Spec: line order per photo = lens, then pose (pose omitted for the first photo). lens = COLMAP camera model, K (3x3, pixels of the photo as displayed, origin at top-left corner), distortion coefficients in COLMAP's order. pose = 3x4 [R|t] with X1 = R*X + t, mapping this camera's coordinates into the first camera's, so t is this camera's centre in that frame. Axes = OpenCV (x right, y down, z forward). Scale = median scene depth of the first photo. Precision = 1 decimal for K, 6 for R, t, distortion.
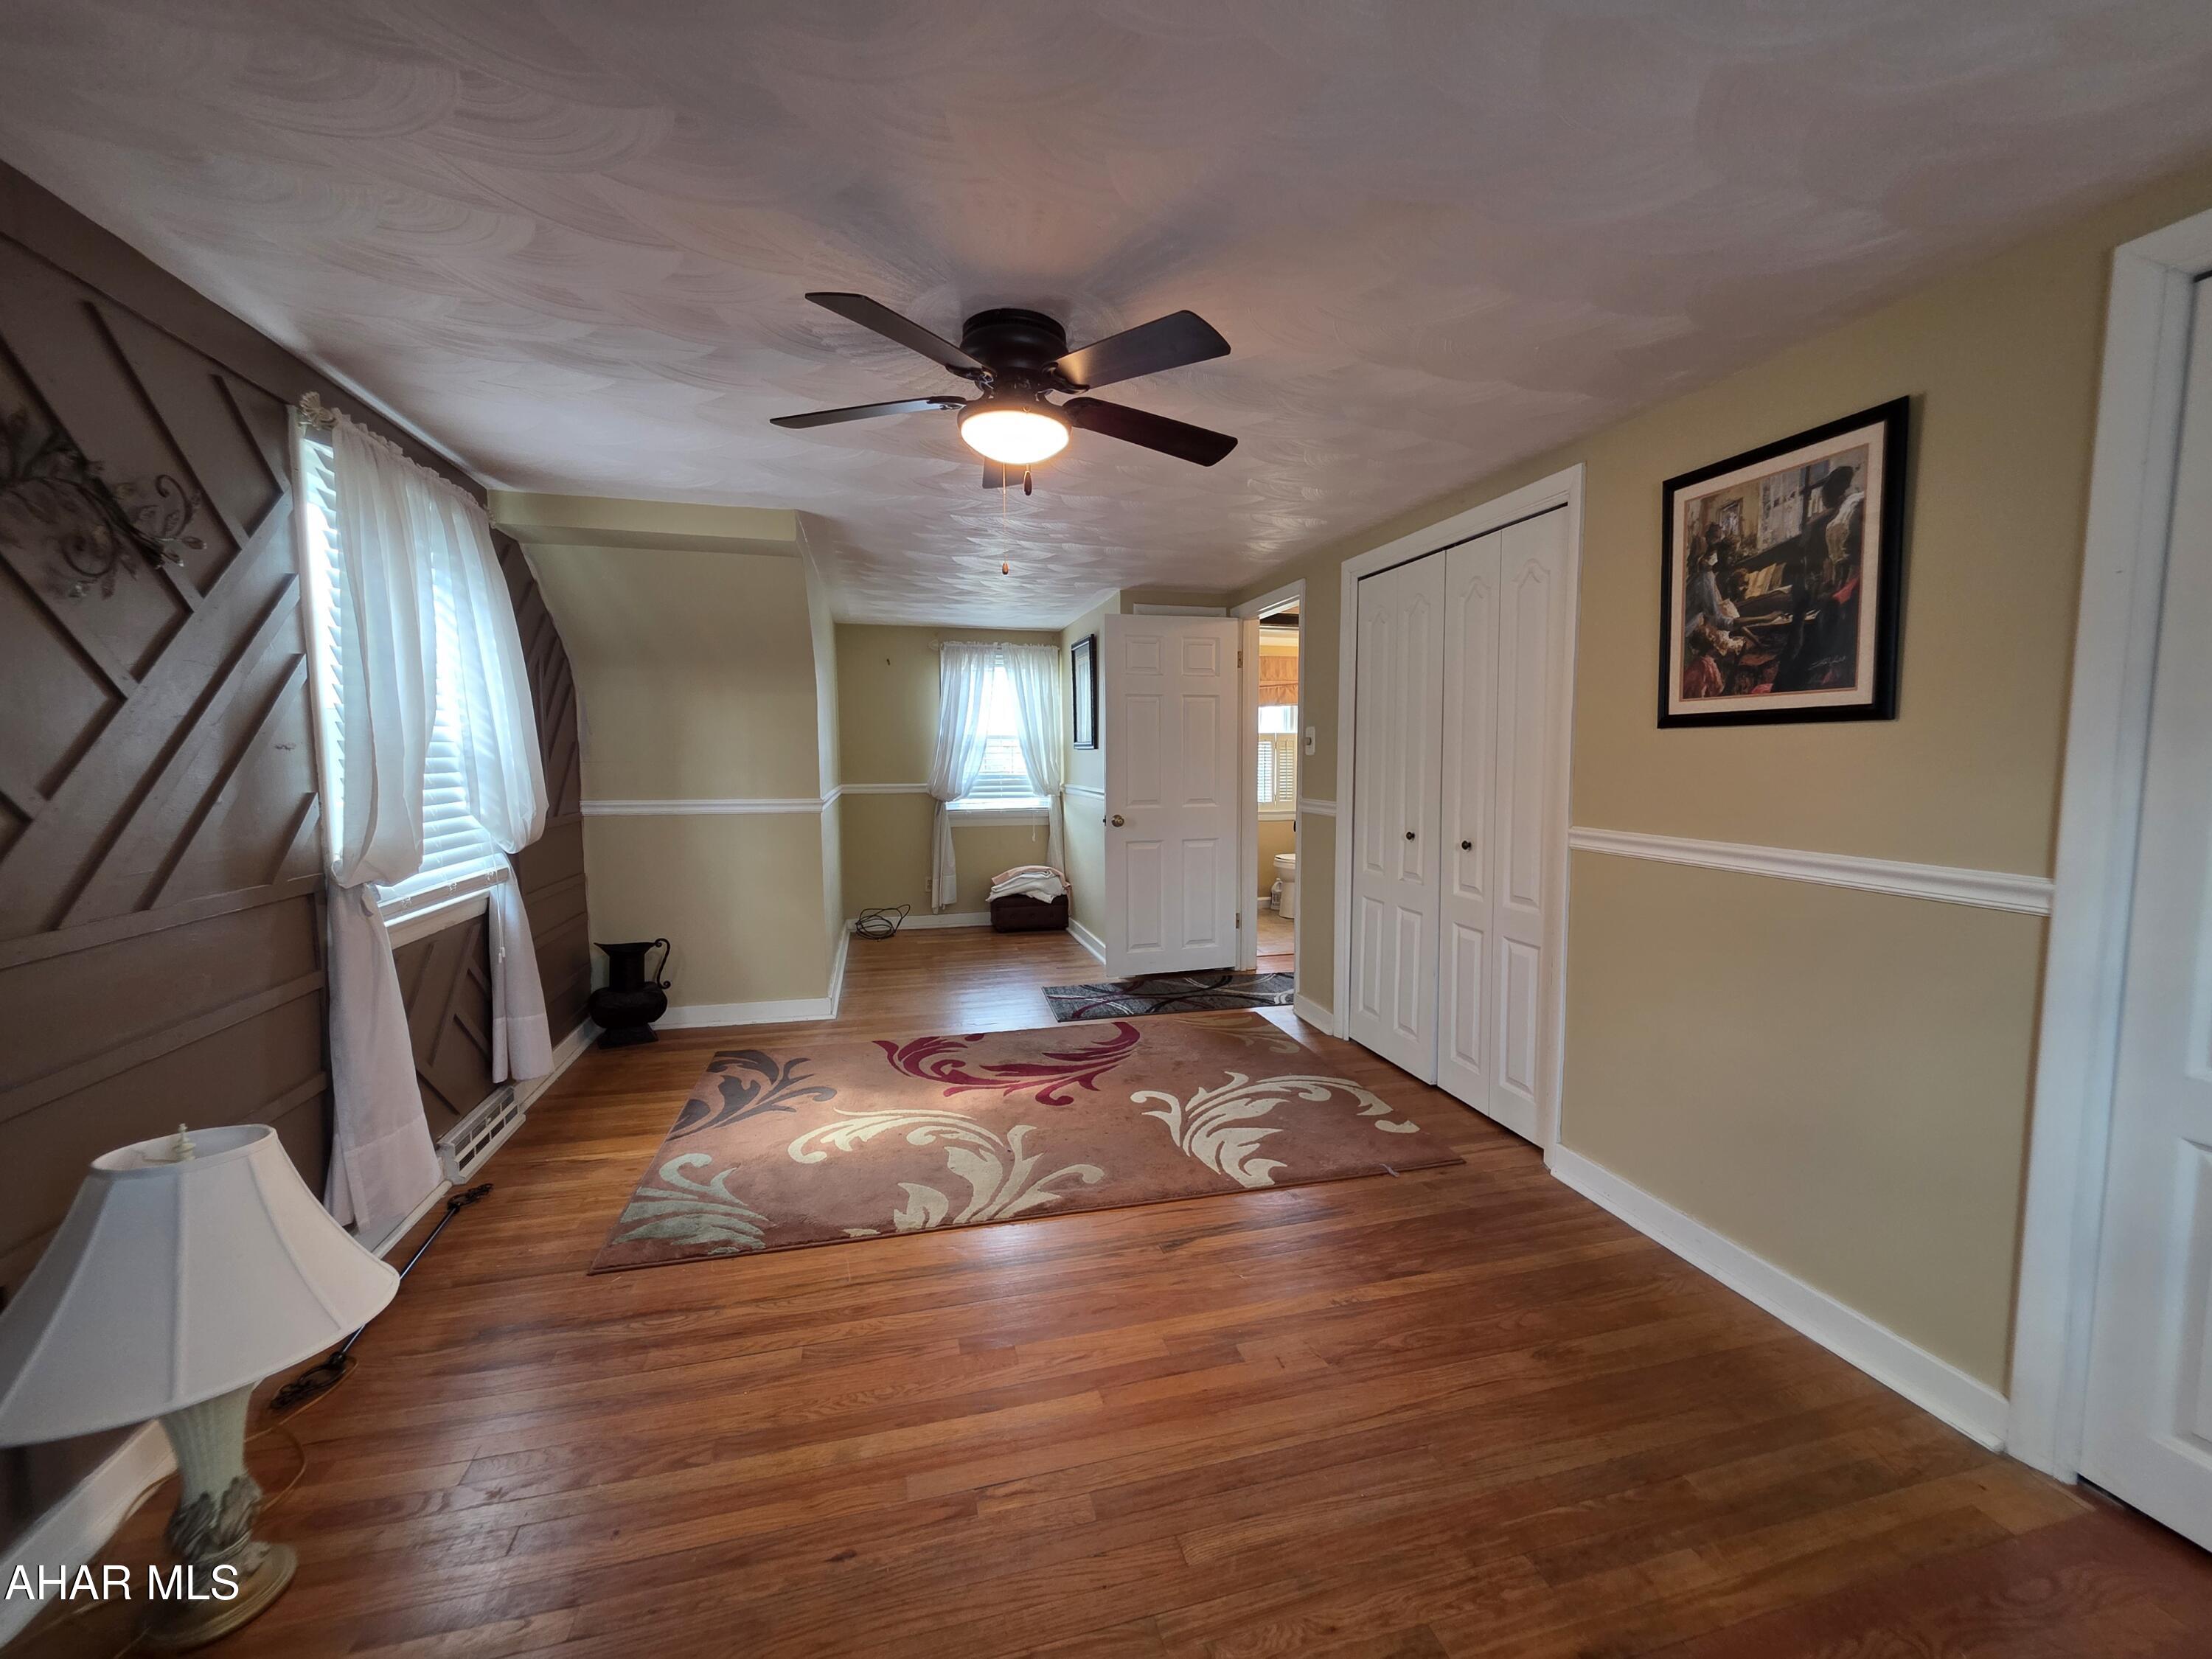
lens RADIAL K [[884.4, 0, 1106.2], [0, 884.4, 828.7], [0, 0, 1]] dist [0.003014, -0.000895]
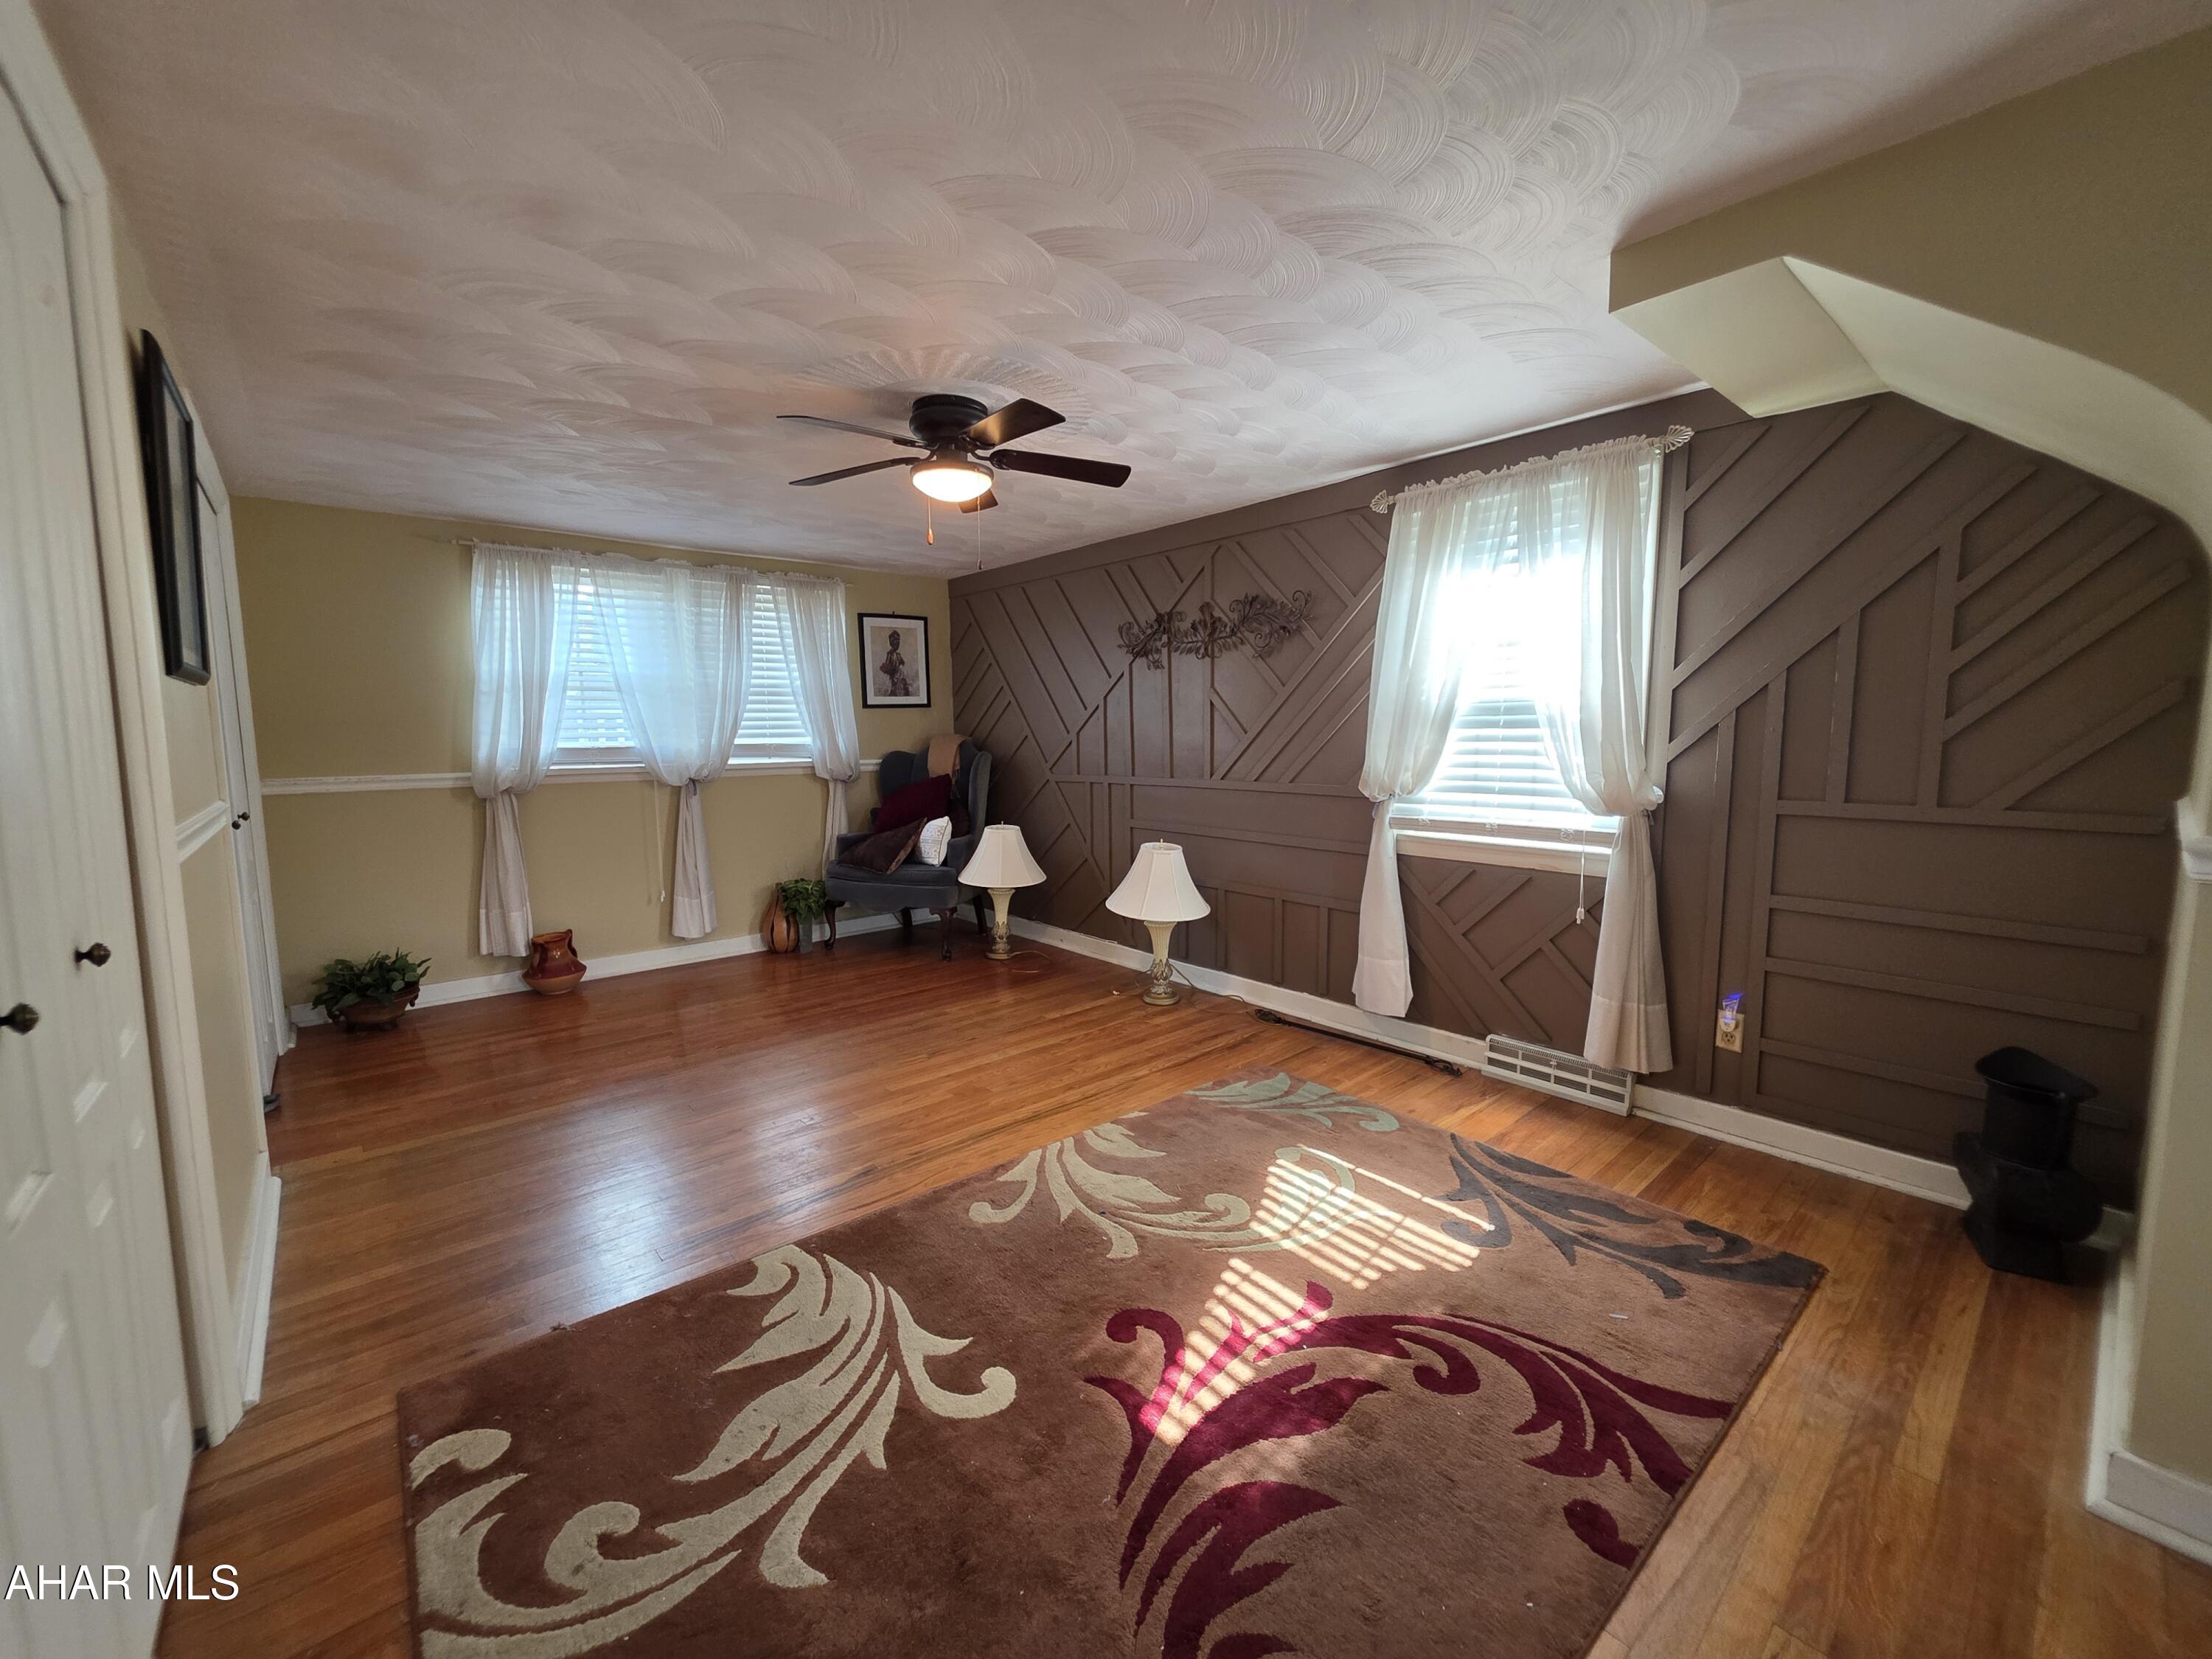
lens RADIAL K [[884.4, 0, 1109.7], [0, 884.4, 819.4], [0, 0, 1]] dist [0.003014, -0.000895]
pose [[-0.895174, 0.051827, -0.442694, 0.277401], [-0.027249, 0.984995, 0.170416, -0.150431], [0.444884, 0.164615, -0.880330, 2.098904]]
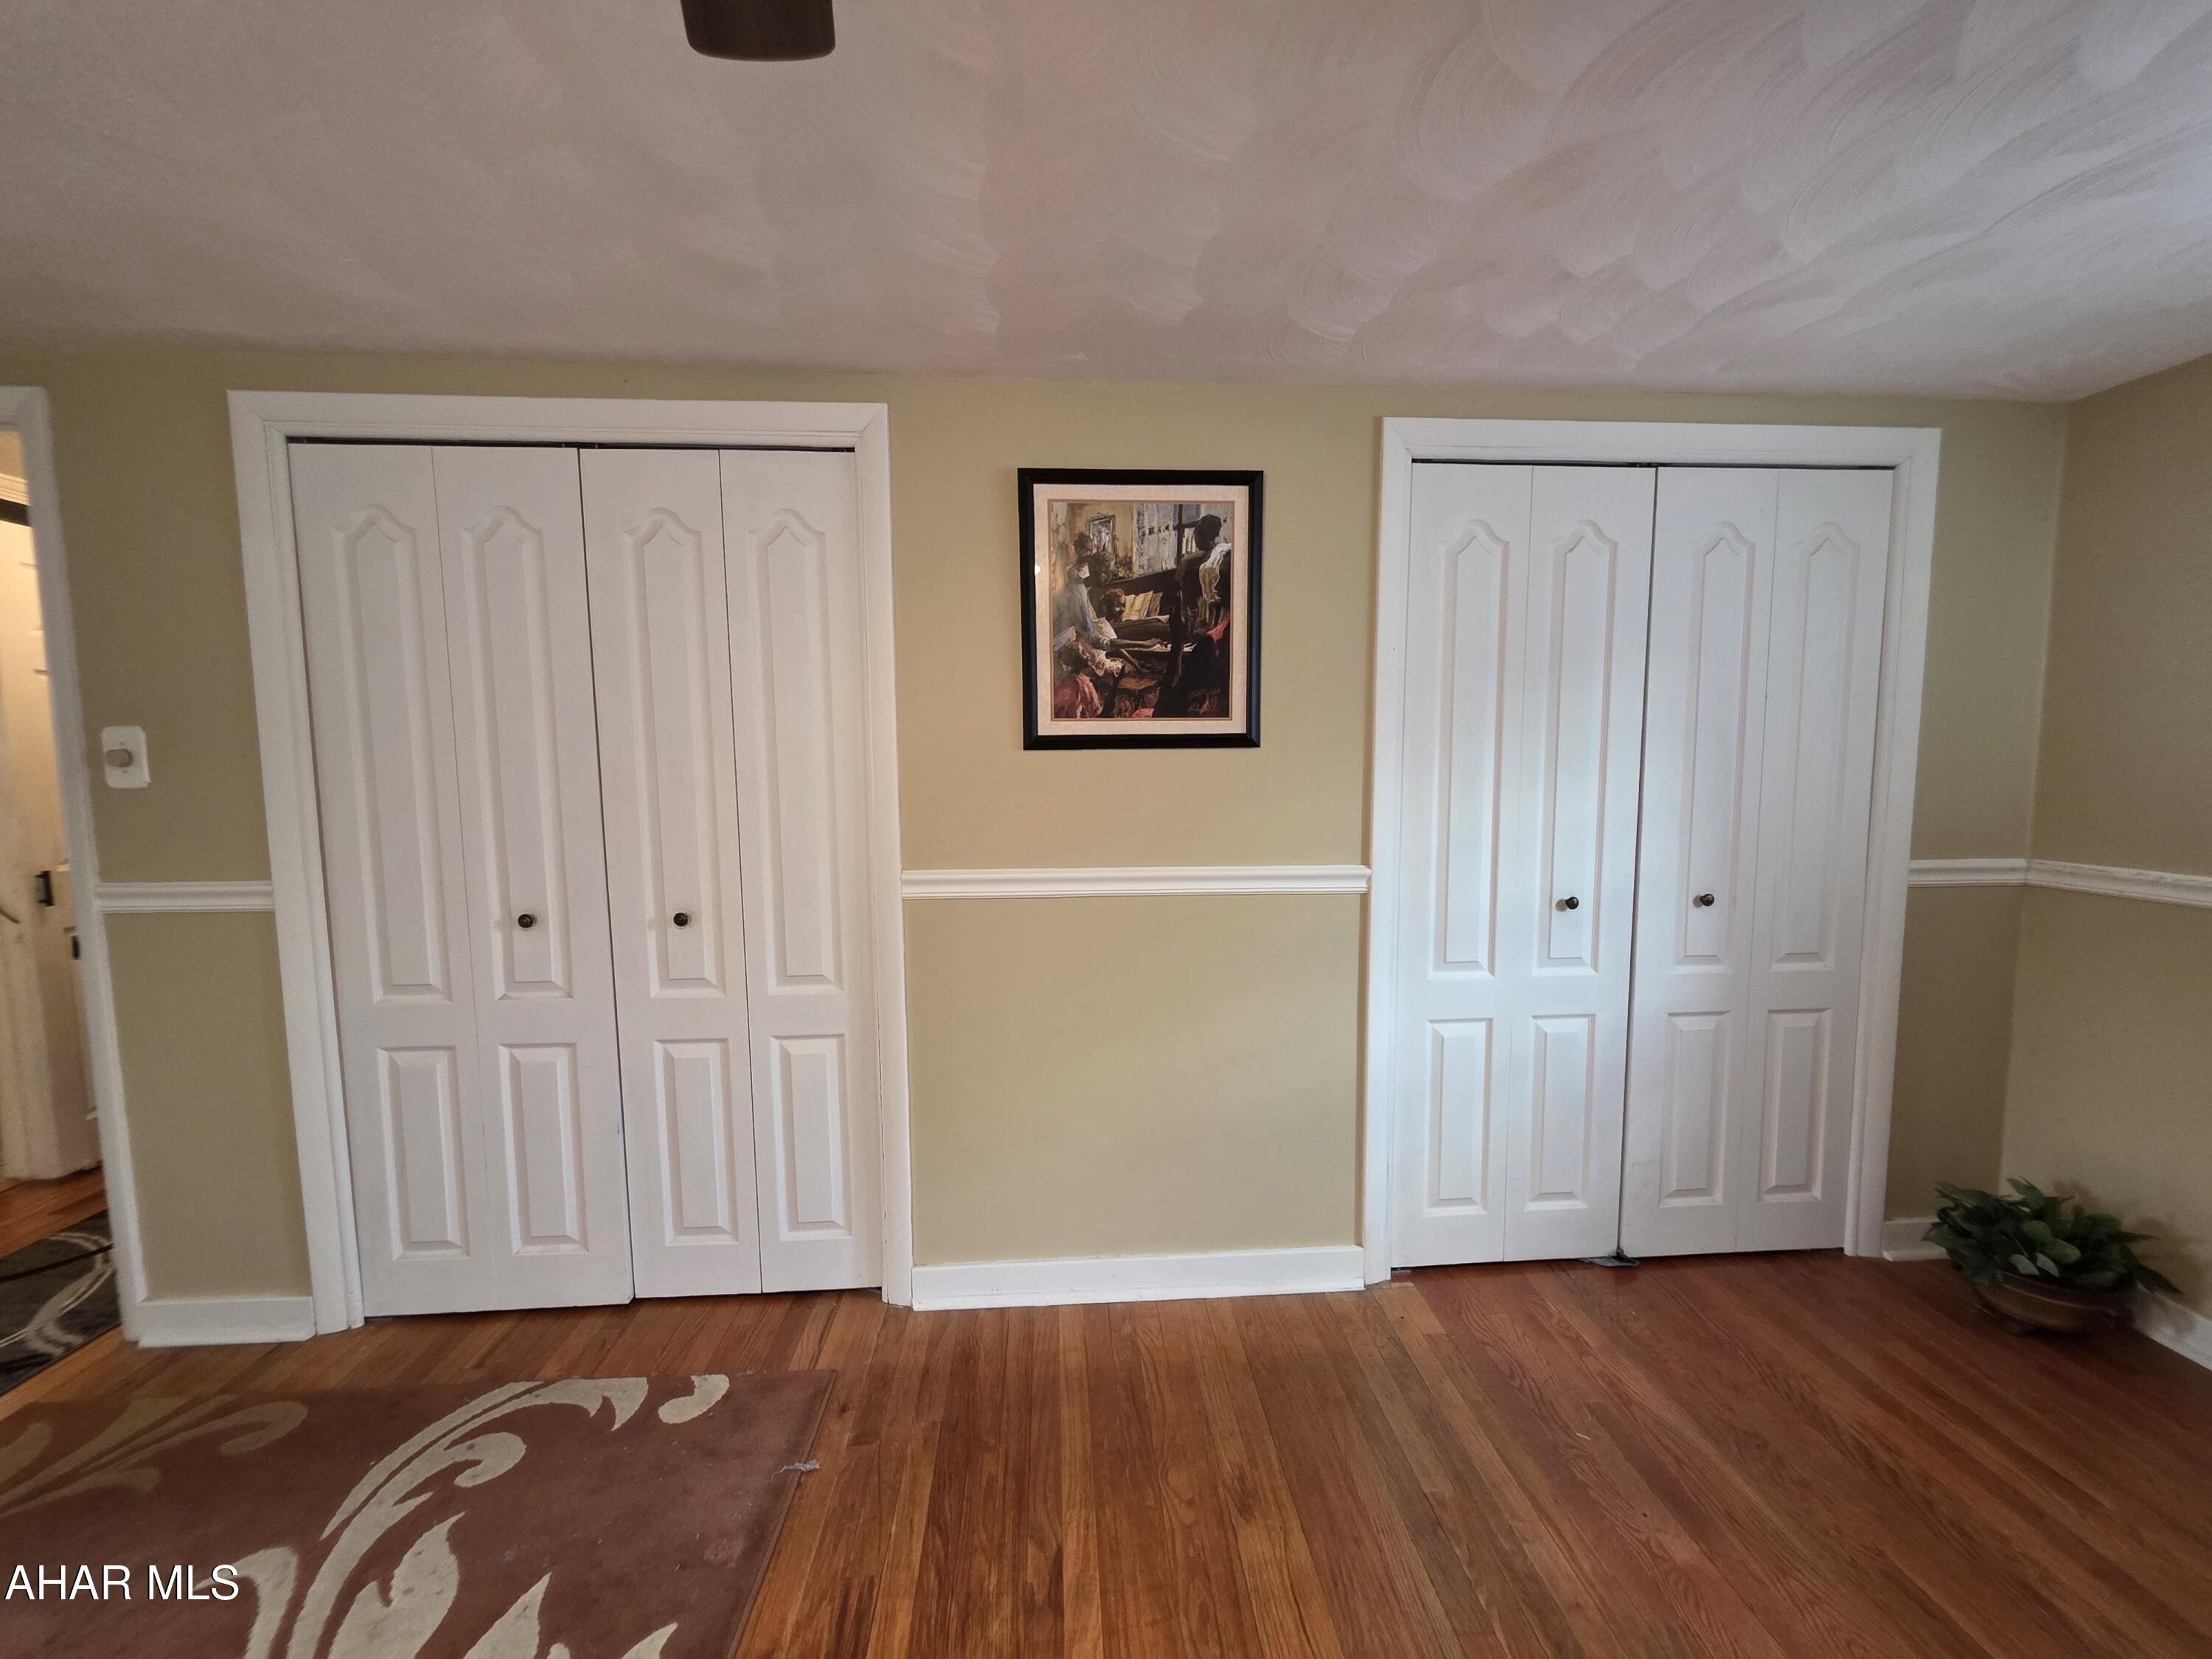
lens RADIAL K [[884.4, 0, 1108.3], [0, 884.4, 831.3], [0, 0, 1]] dist [0.003014, -0.000895]
pose [[0.183851, -0.087029, 0.979094, -0.245324], [0.089442, 0.993422, 0.071508, -0.091740], [-0.978876, 0.074425, 0.190426, 0.785972]]
